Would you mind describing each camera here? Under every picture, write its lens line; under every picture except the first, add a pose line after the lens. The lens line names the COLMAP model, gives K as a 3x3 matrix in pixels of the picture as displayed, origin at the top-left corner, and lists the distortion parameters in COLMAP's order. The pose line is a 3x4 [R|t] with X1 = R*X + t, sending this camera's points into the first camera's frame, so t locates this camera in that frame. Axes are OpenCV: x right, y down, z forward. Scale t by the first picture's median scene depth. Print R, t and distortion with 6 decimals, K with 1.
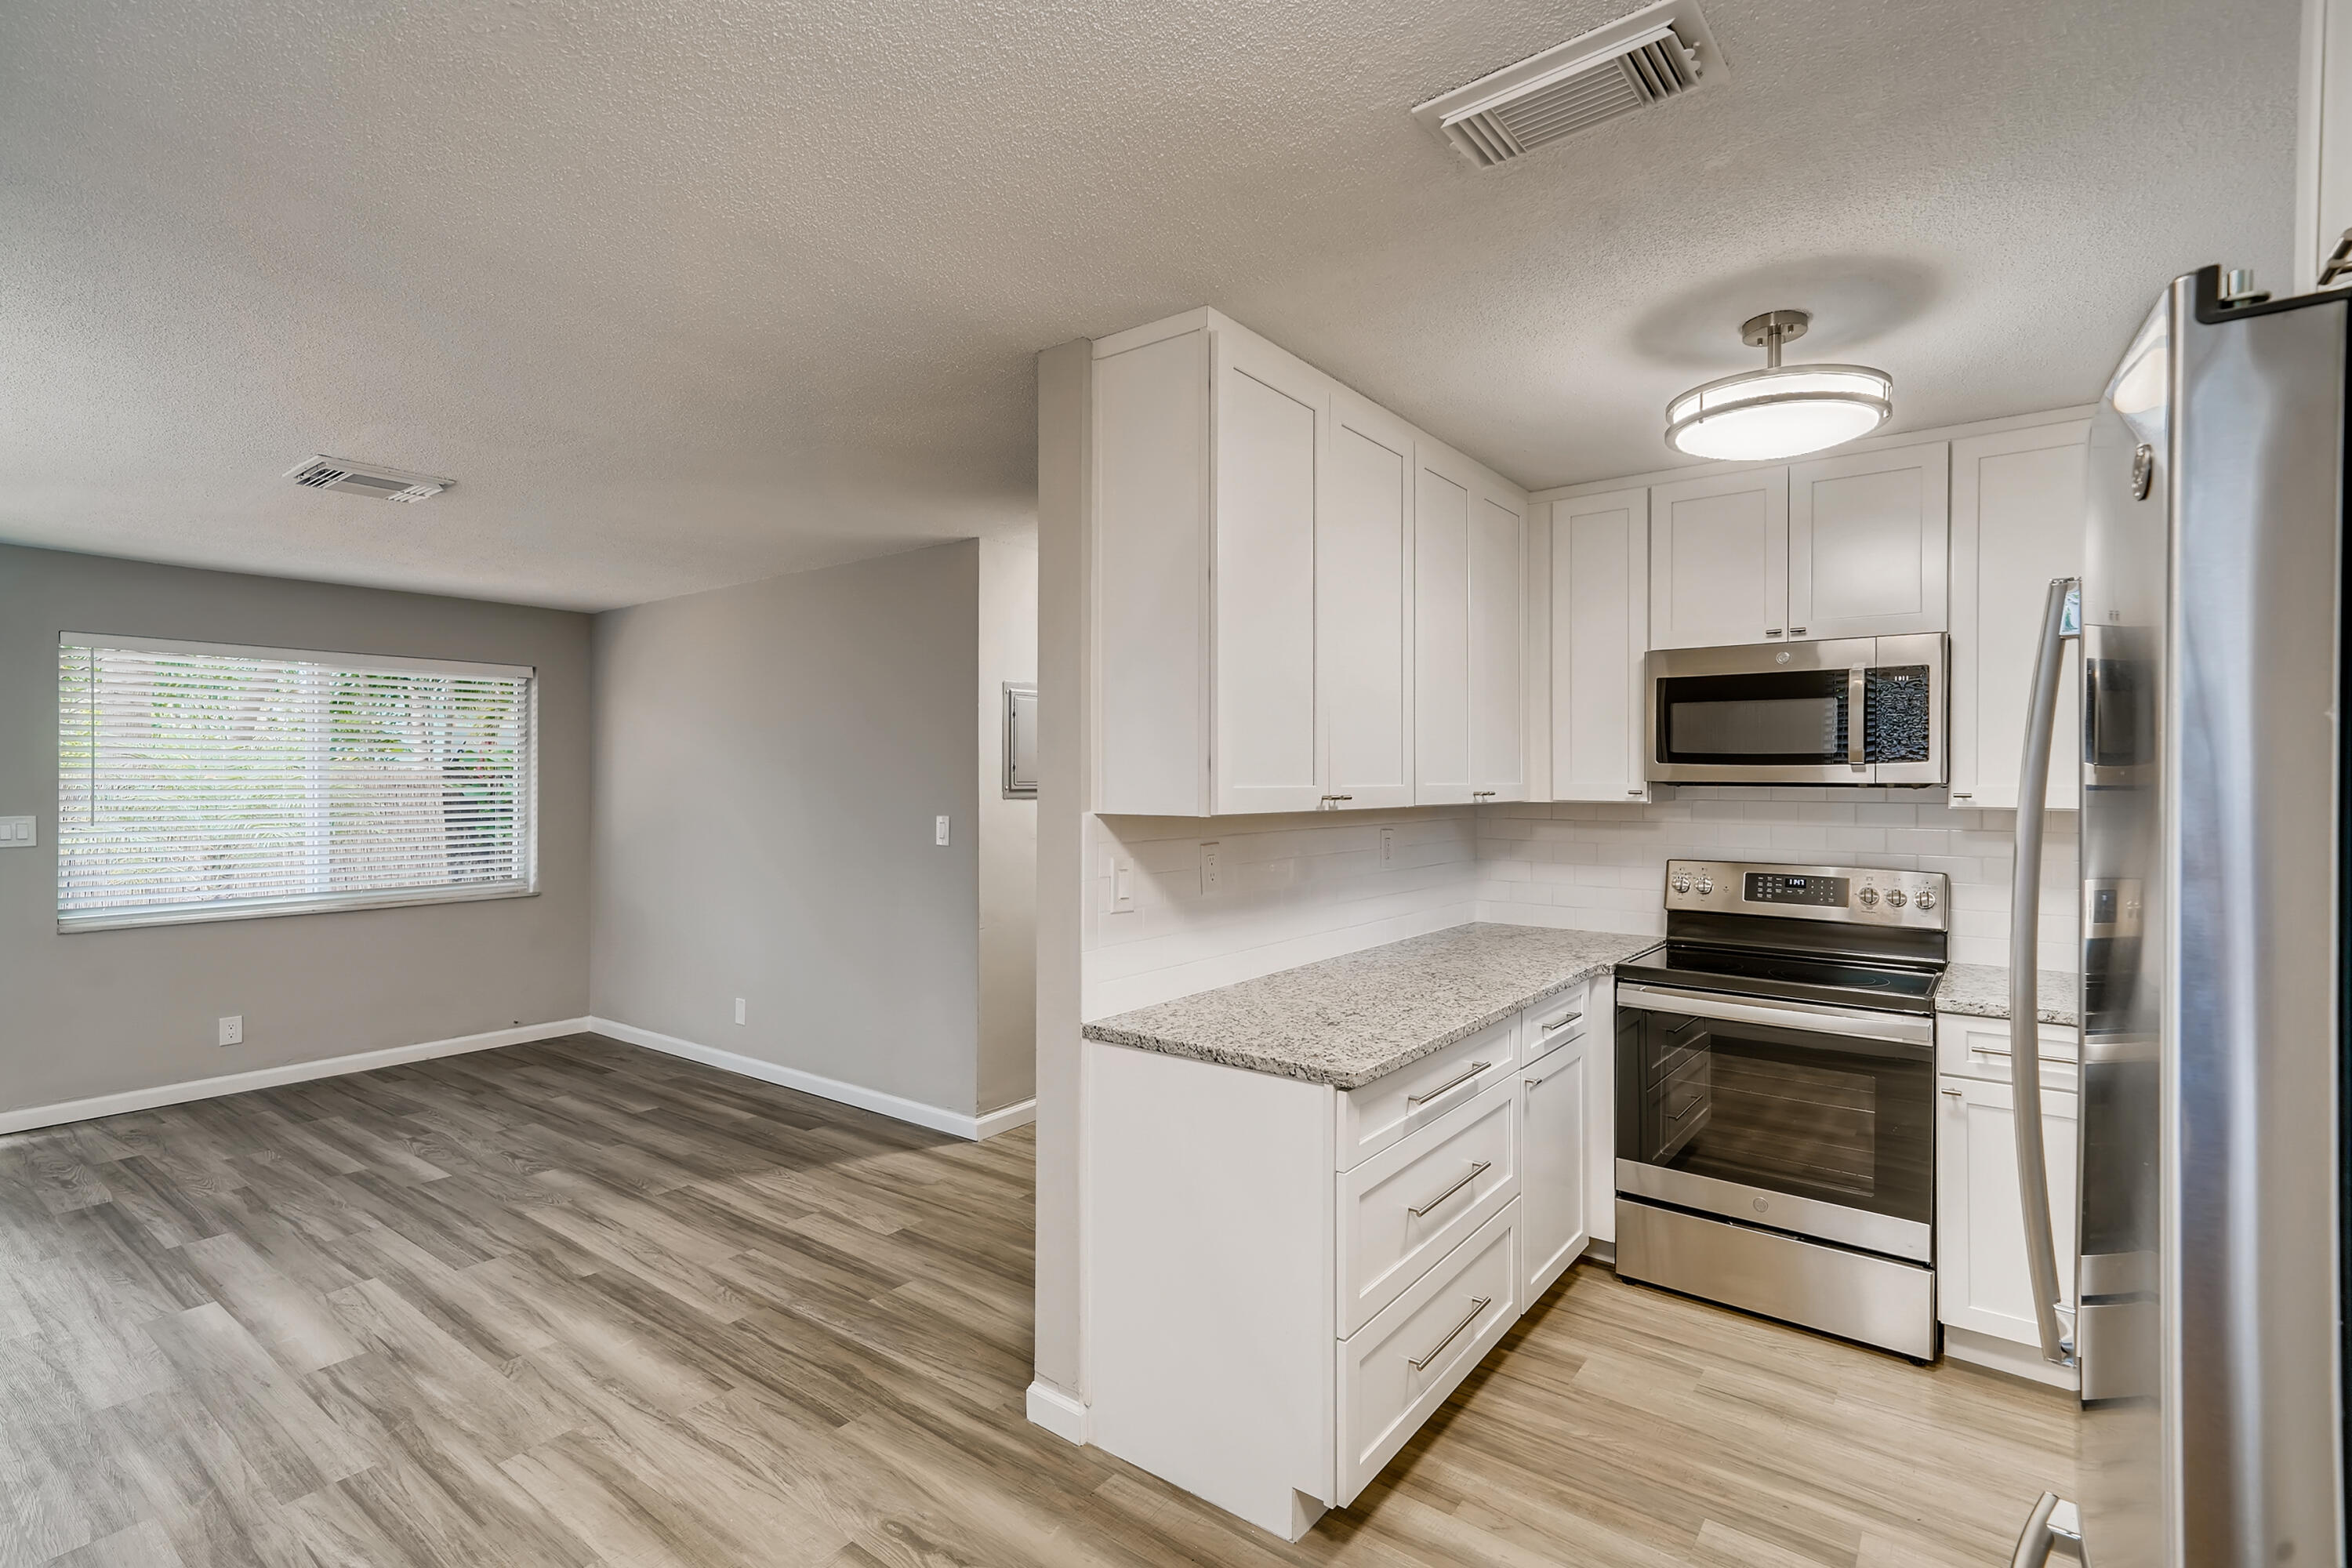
lens RADIAL K [[1111.0, 0, 1176.7], [0, 1111.0, 775.1], [0, 0, 1]] dist [0.008801, 0.001853]
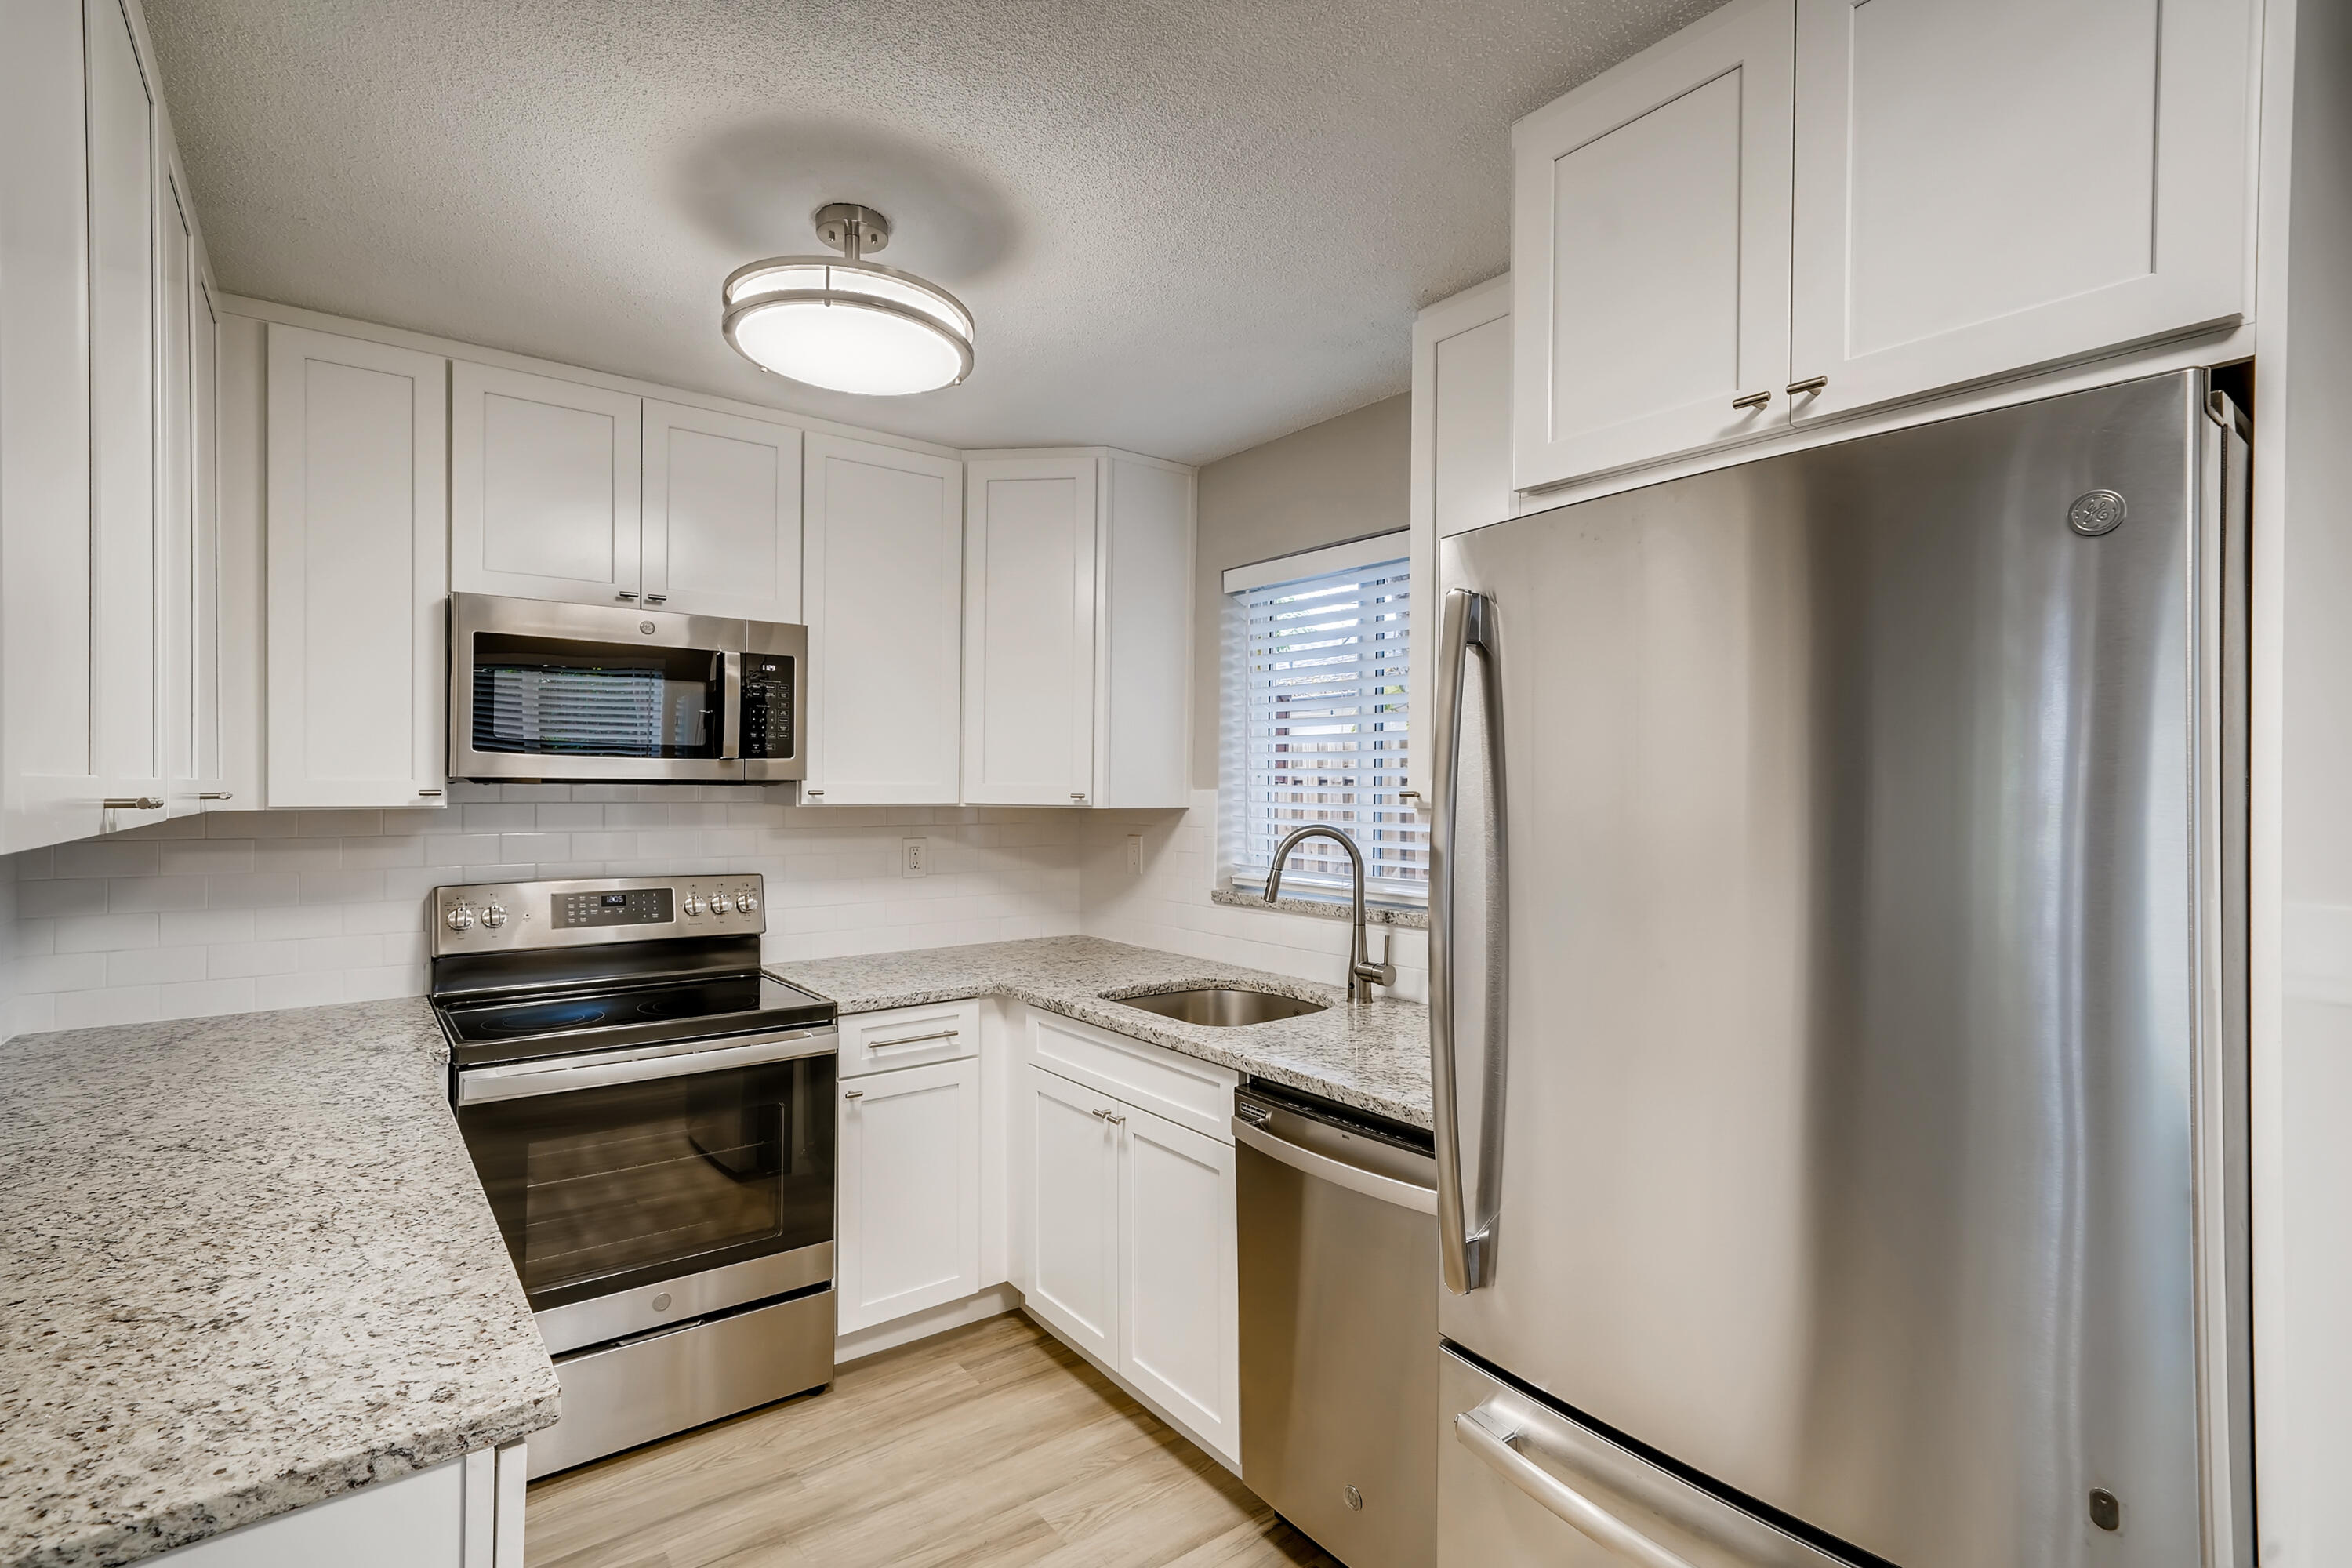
lens RADIAL K [[1095.7, 0, 1176.0], [0, 1095.7, 784.0], [0, 0, 1]] dist [0.013080, 0.000293]
pose [[0.262668, 0.002156, 0.964884, -0.102322], [-0.004635, 0.999989, -0.000973, 0.006711], [-0.964875, -0.004217, 0.262675, 0.296954]]
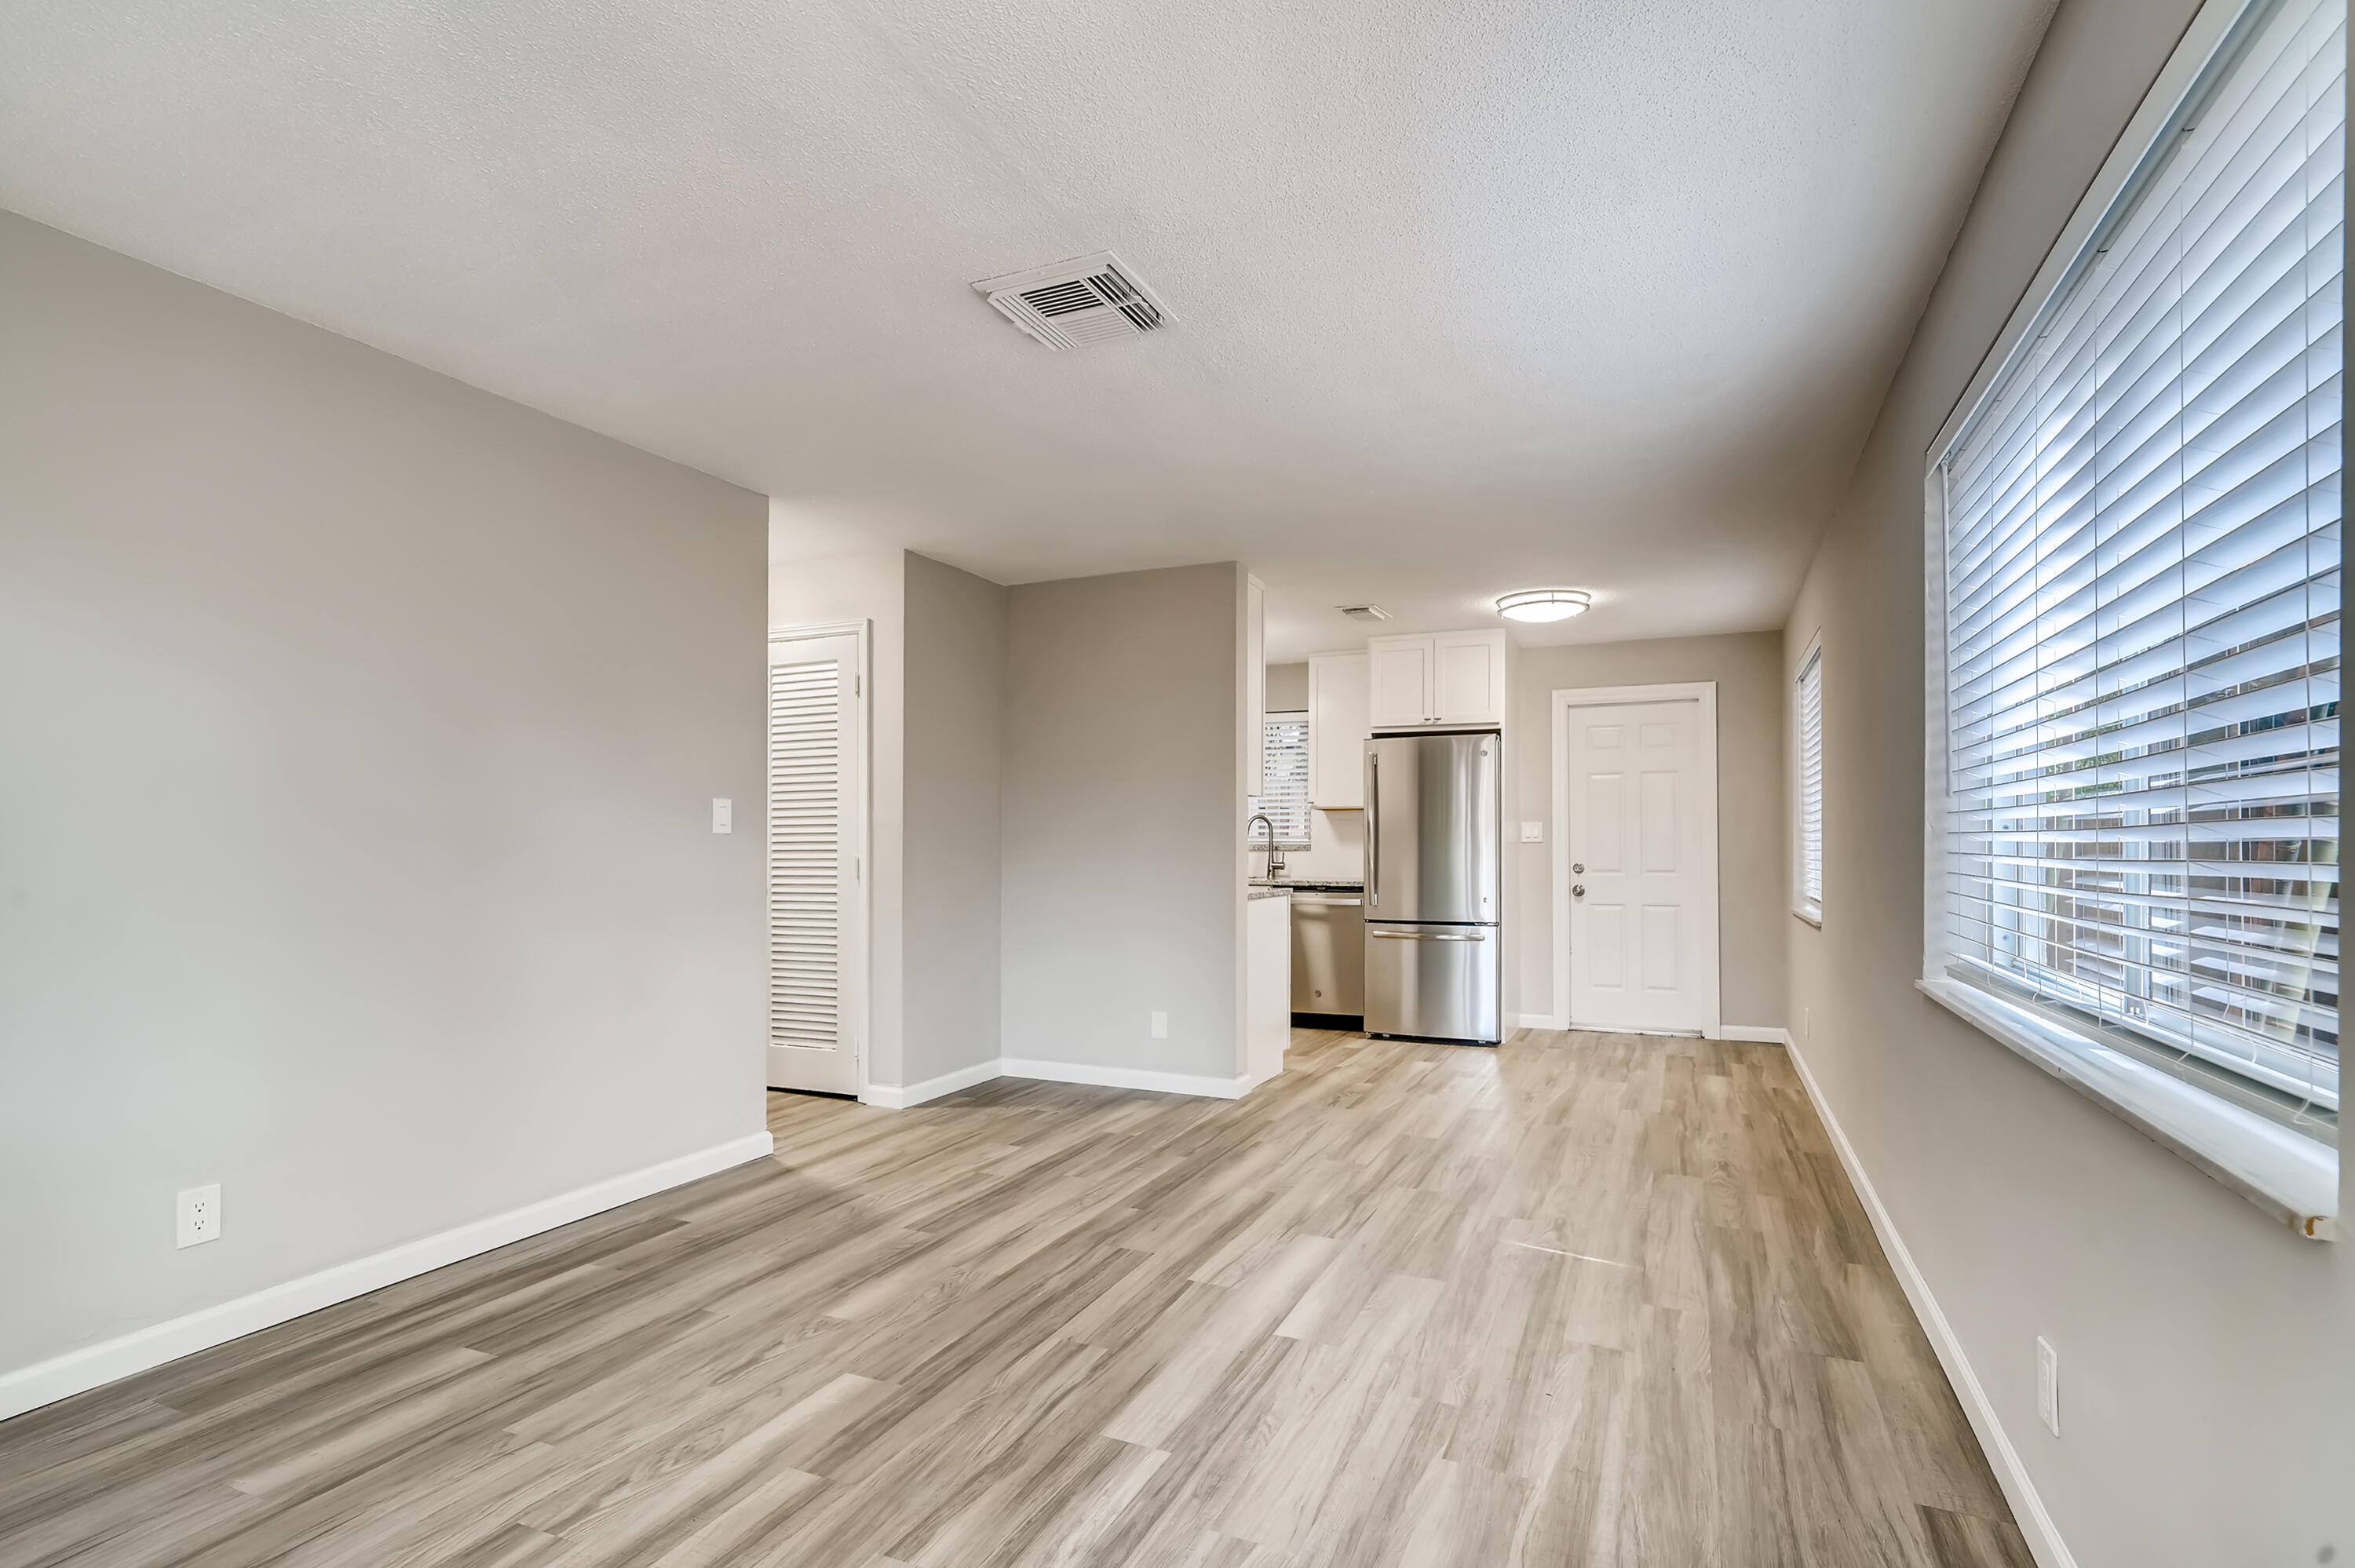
lens RADIAL K [[1151.7, 0, 1181.2], [0, 1151.7, 829.3], [0, 0, 1]] dist [0.004565, 0.000755]
pose [[-0.239050, 0.011137, 0.970943, -1.388649], [-0.004577, 0.999910, -0.012597, 0.083712], [-0.970997, -0.007455, -0.238977, 1.052942]]
